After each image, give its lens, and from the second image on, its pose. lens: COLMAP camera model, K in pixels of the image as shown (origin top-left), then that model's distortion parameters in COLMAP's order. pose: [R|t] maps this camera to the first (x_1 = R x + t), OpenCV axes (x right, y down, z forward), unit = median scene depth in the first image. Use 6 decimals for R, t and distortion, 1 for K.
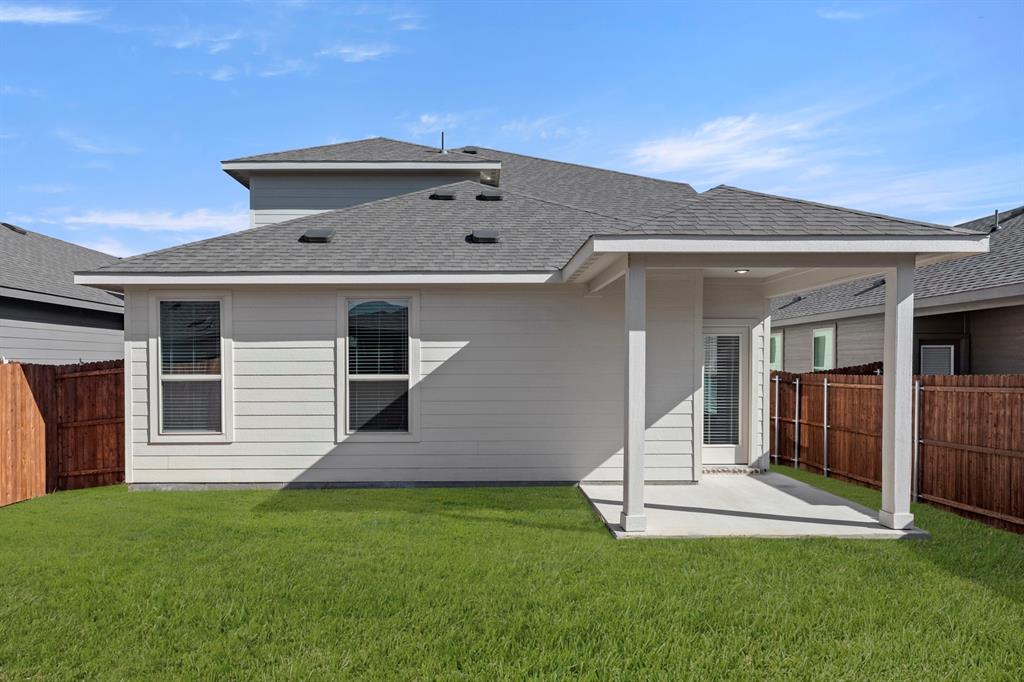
lens RADIAL K [[676.8, 0, 508.7], [0, 676.8, 376.7], [0, 0, 1]] dist [-0.001328, 0.000240]
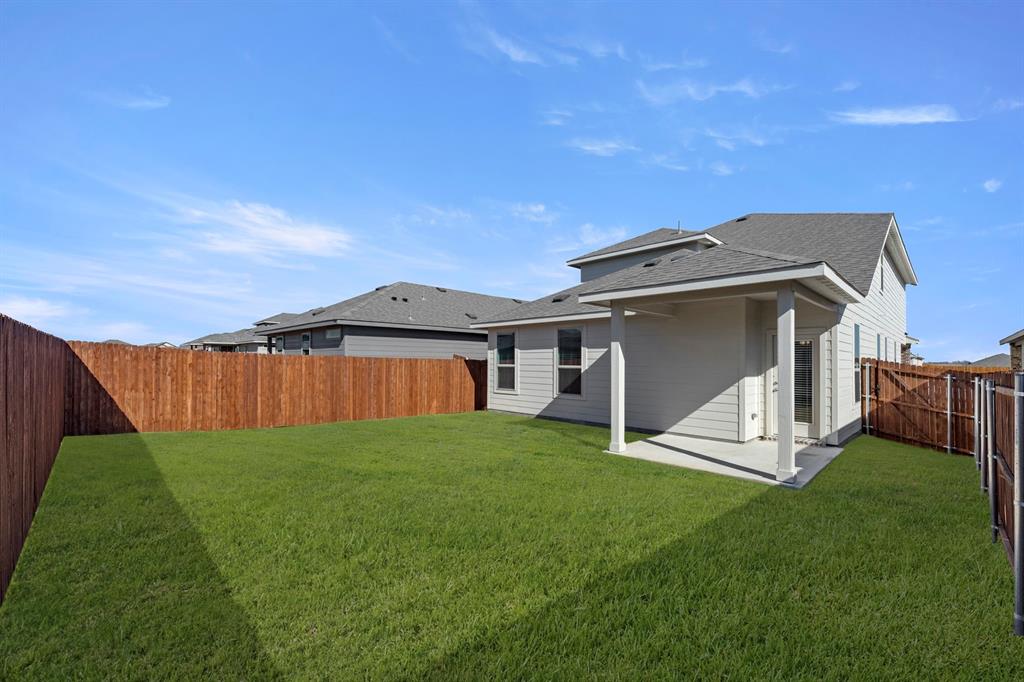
lens RADIAL K [[435.1, 0, 517.2], [0, 435.1, 359.3], [0, 0, 1]] dist [-0.001970, -0.000071]
pose [[0.685649, 0.003869, -0.727922, 0.641211], [-0.023888, 0.999567, -0.017187, 0.004287], [0.727540, 0.029173, 0.685444, -0.001042]]
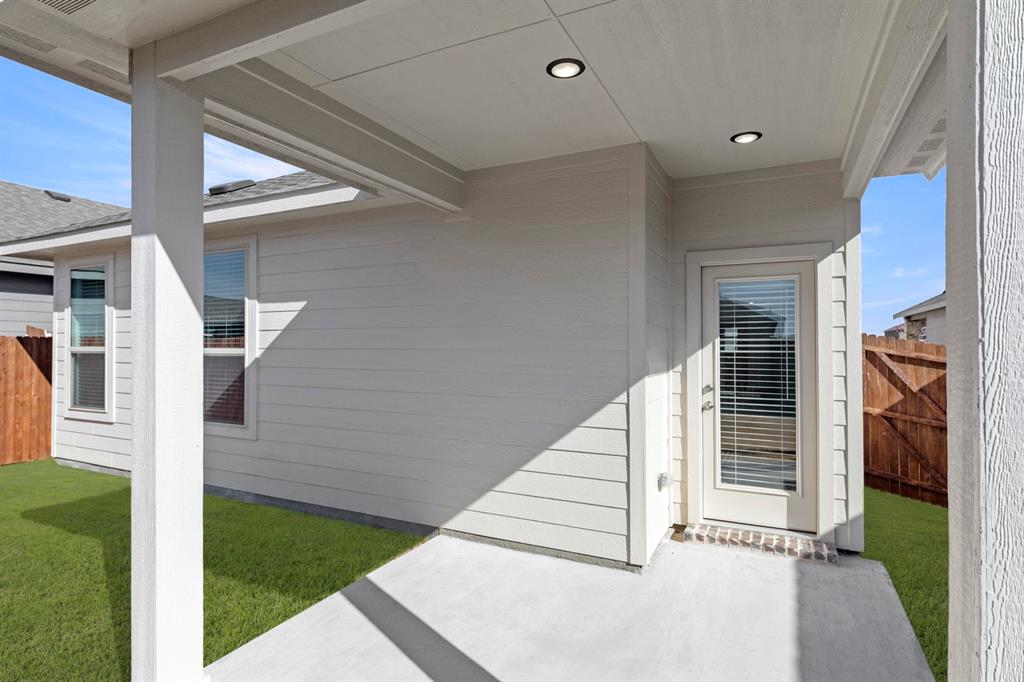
lens RADIAL K [[550.6, 0, 512.0], [0, 550.6, 341.0], [0, 0, 1]] dist [0.000871, 0.000157]
pose [[0.878908, 0.000459, -0.476991, 0.399312], [-0.013751, 0.999608, -0.024375, -0.000498], [0.476793, 0.027983, 0.878570, 0.604908]]
